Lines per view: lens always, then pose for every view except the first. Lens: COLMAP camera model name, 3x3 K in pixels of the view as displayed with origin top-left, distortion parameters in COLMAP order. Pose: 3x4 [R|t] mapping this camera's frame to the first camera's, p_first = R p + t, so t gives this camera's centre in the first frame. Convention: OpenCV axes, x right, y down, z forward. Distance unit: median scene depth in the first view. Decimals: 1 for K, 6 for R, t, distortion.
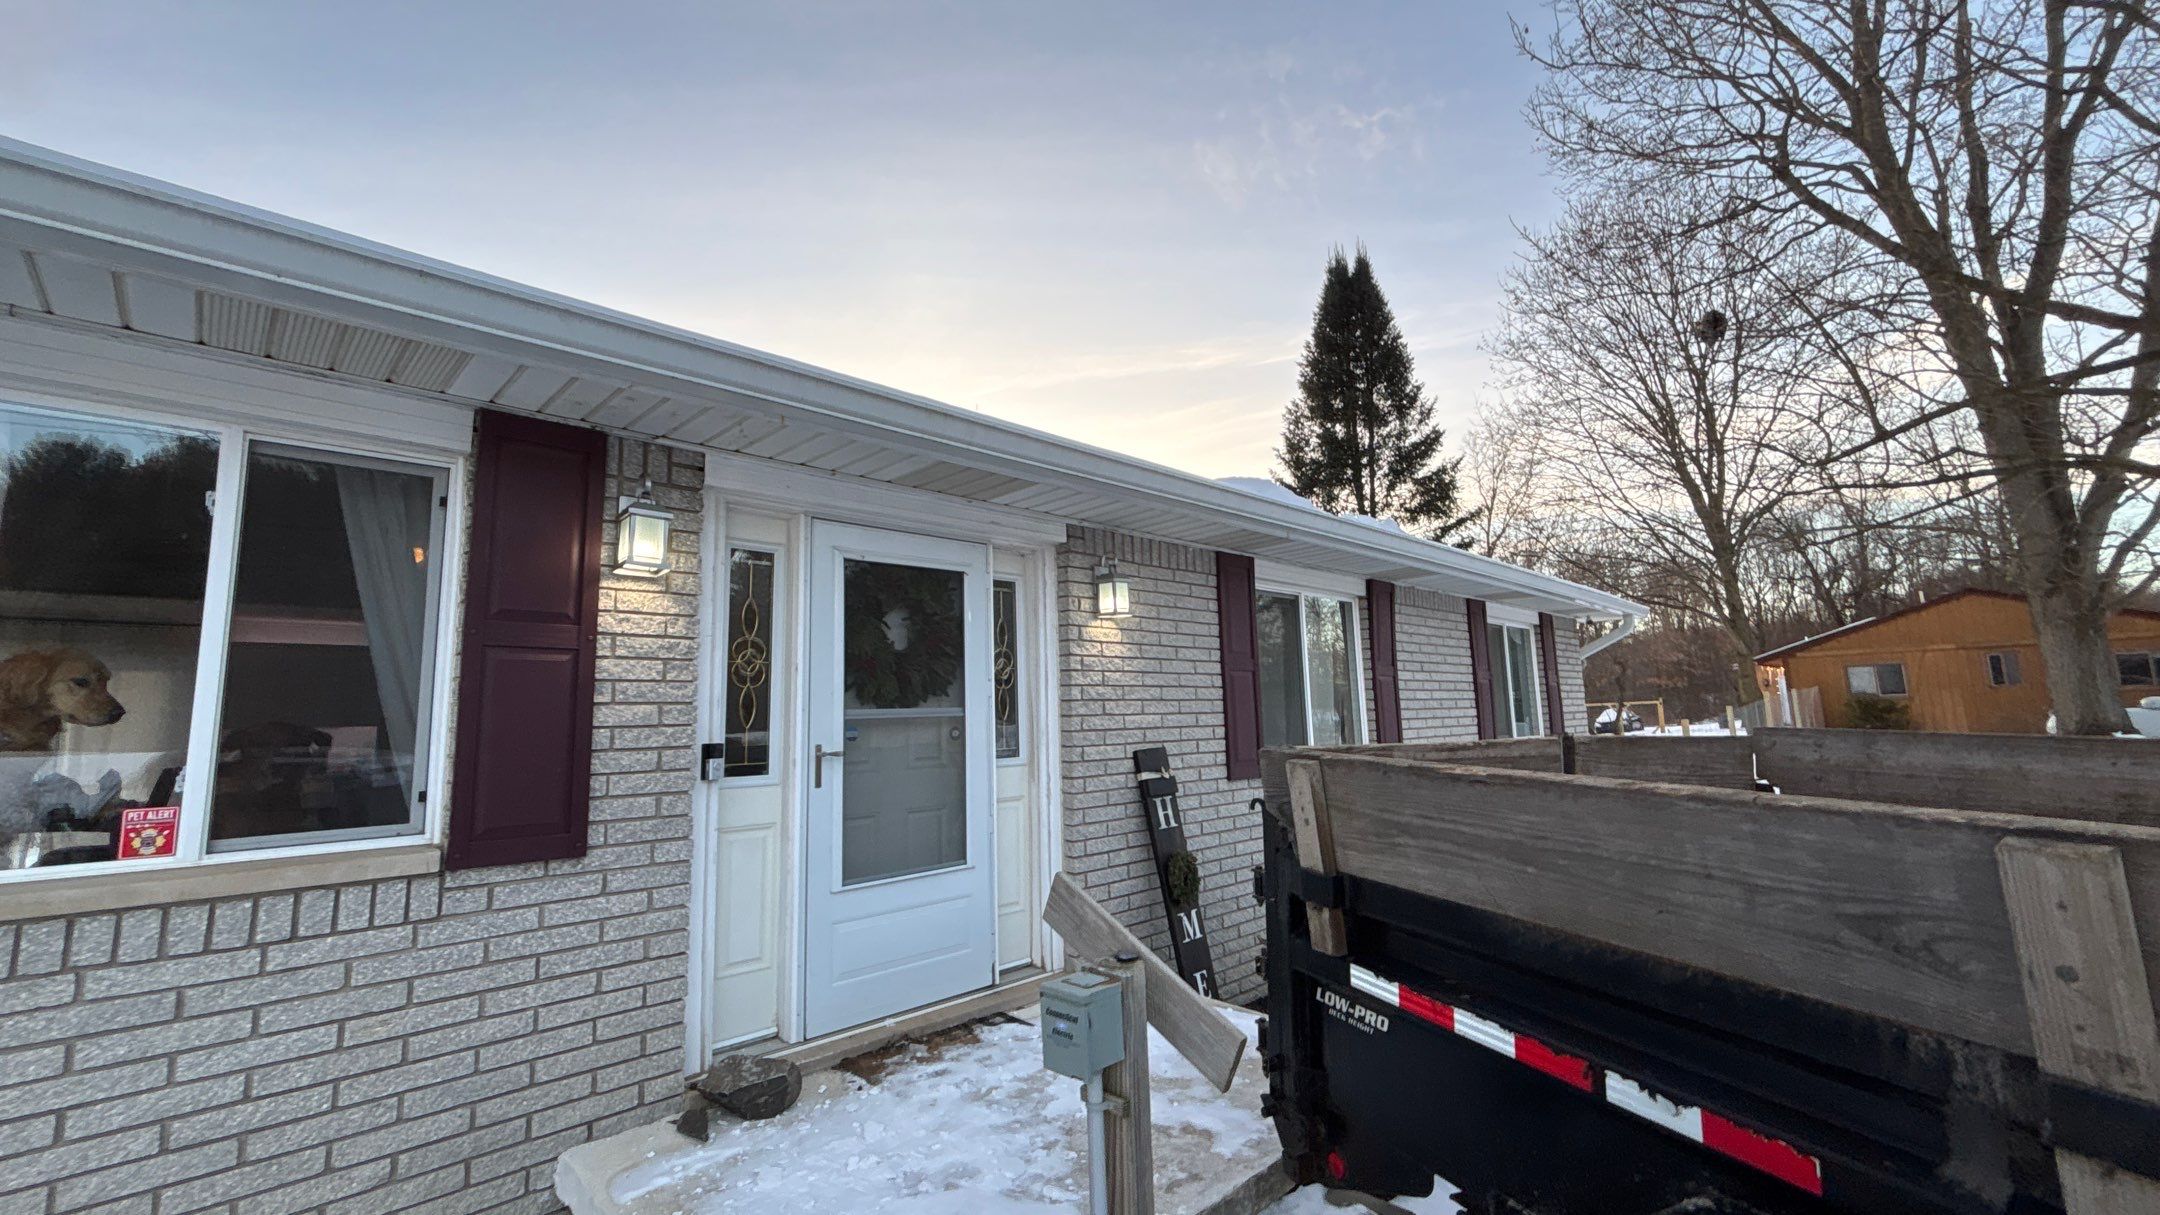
lens RADIAL K [[856.1, 0, 1080.0], [0, 856.1, 607.5], [0, 0, 1]] dist [0.000006, -0.000290]
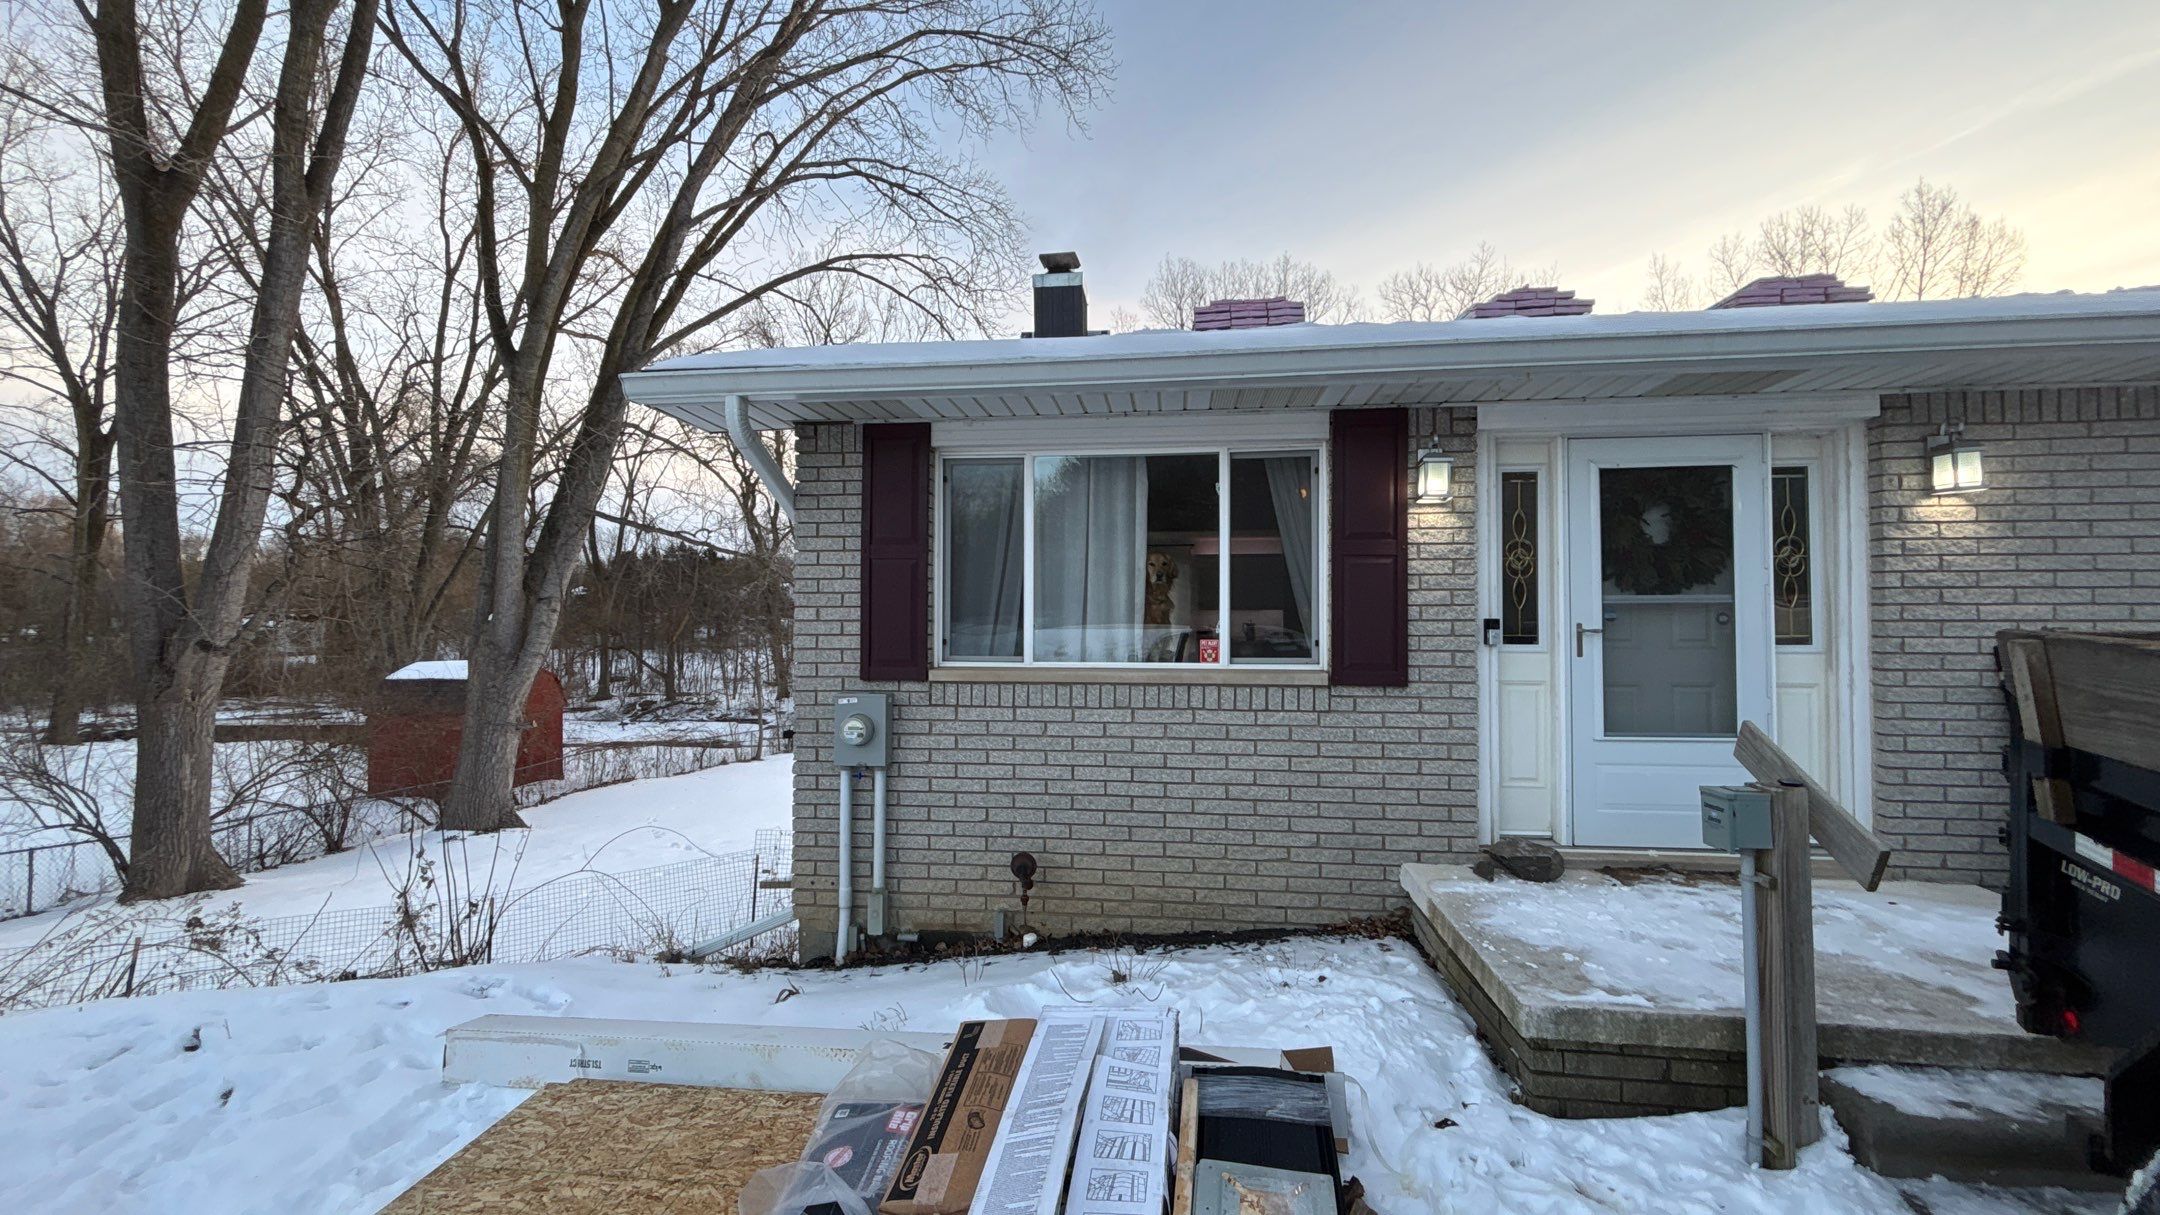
lens RADIAL K [[856.1, 0, 1080.0], [0, 856.1, 607.5], [0, 0, 1]] dist [0.000006, -0.000290]
pose [[0.619476, 0.013190, -0.784905, 0.219240], [0.083513, 0.993077, 0.082601, -0.025153], [0.780561, -0.116719, 0.614086, -0.321370]]
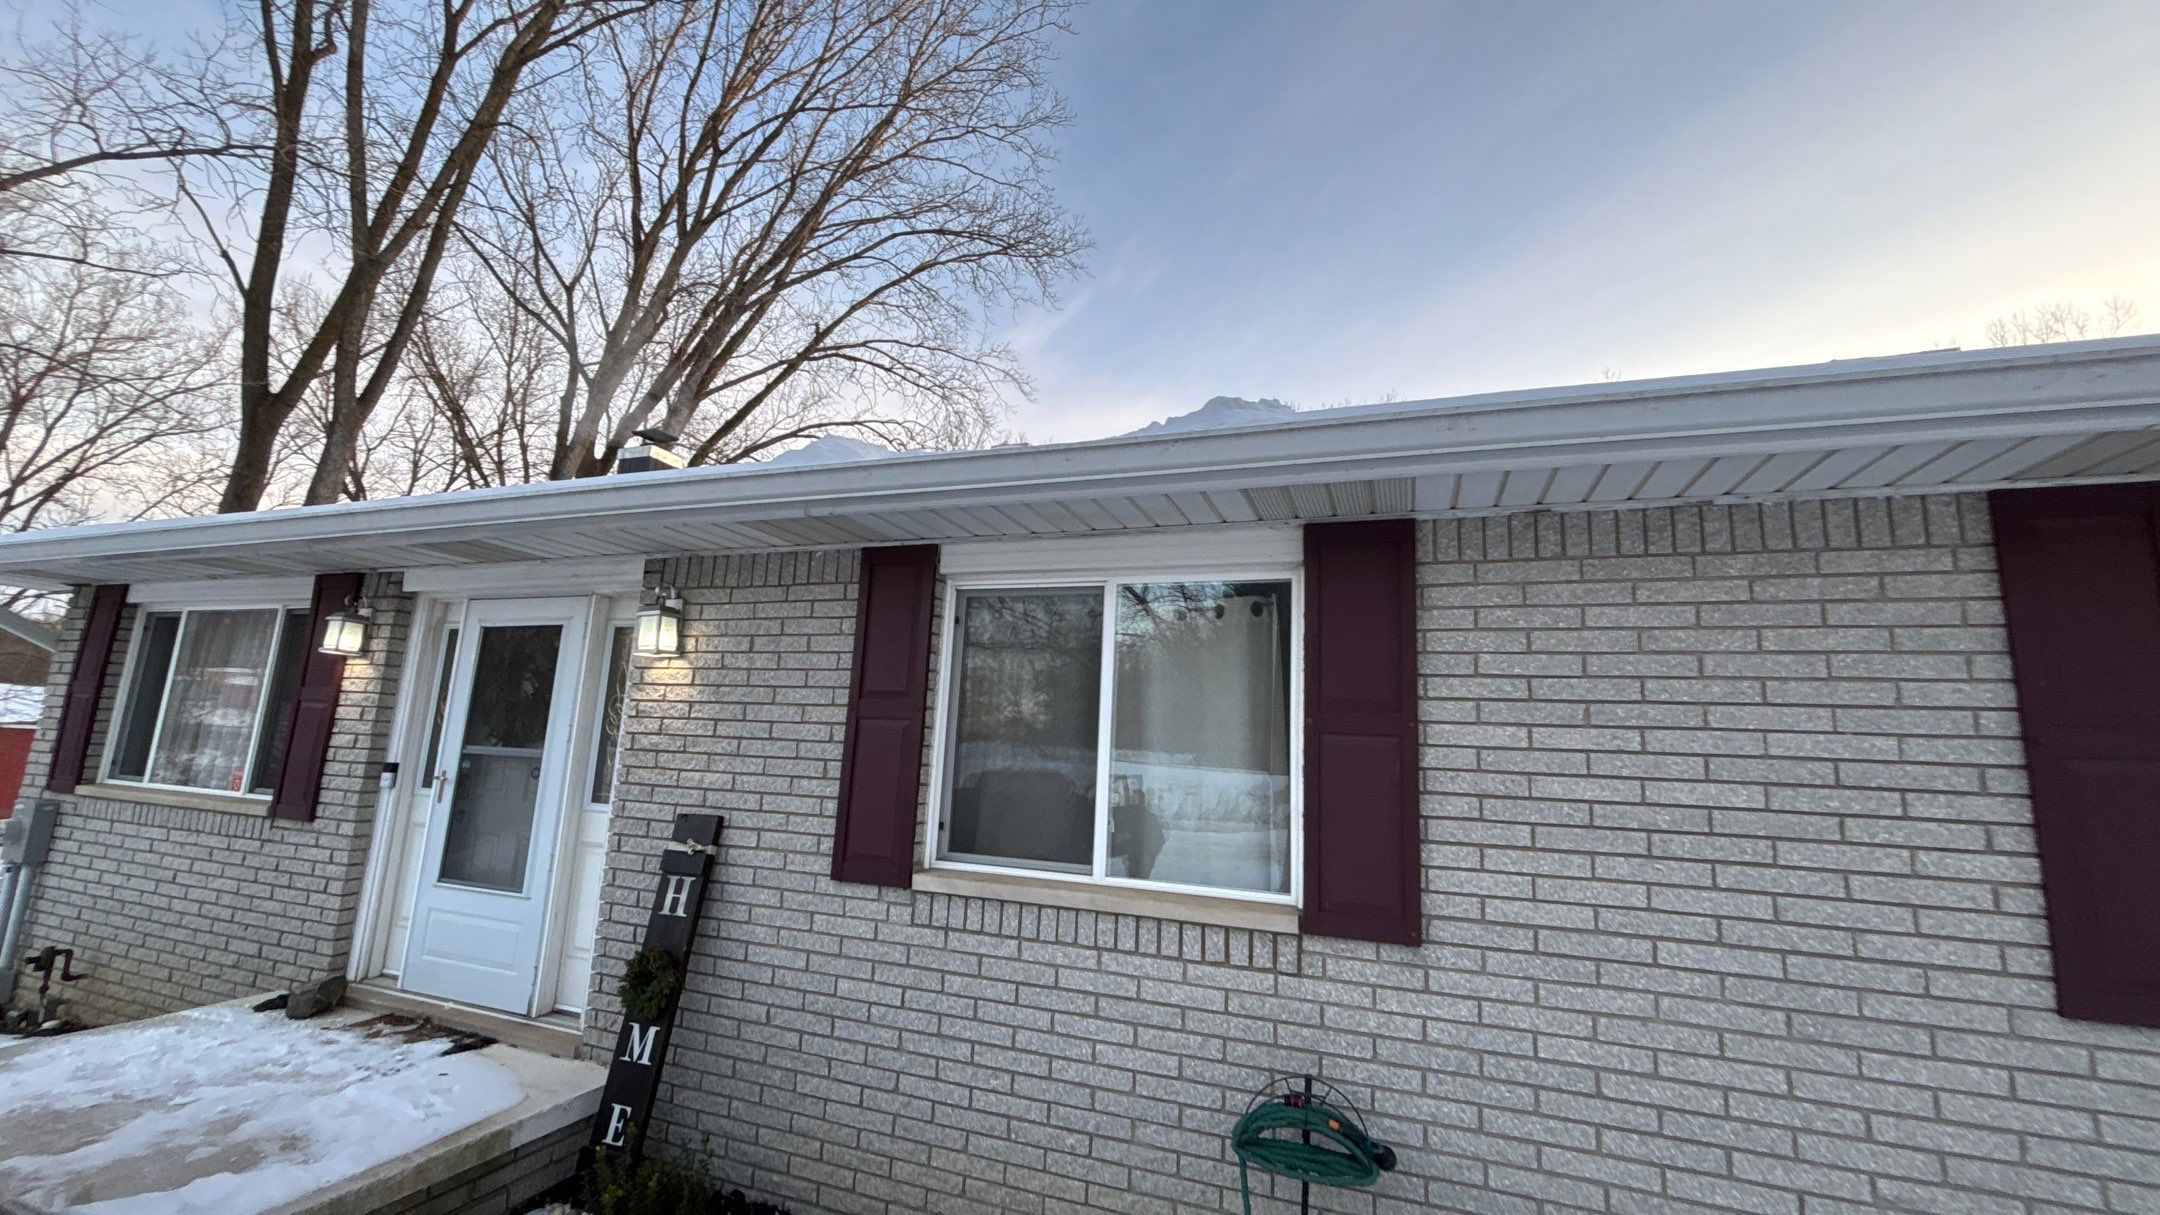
lens RADIAL K [[806.0, 0, 998.3], [0, 806.0, 600.3], [0, 0, 1]] dist [-0.018528, -0.000037]
pose [[0.444869, -0.106353, -0.889258, 1.195112], [0.070032, 0.994015, -0.083847, 0.060721], [0.892853, -0.024975, 0.449654, 1.202383]]
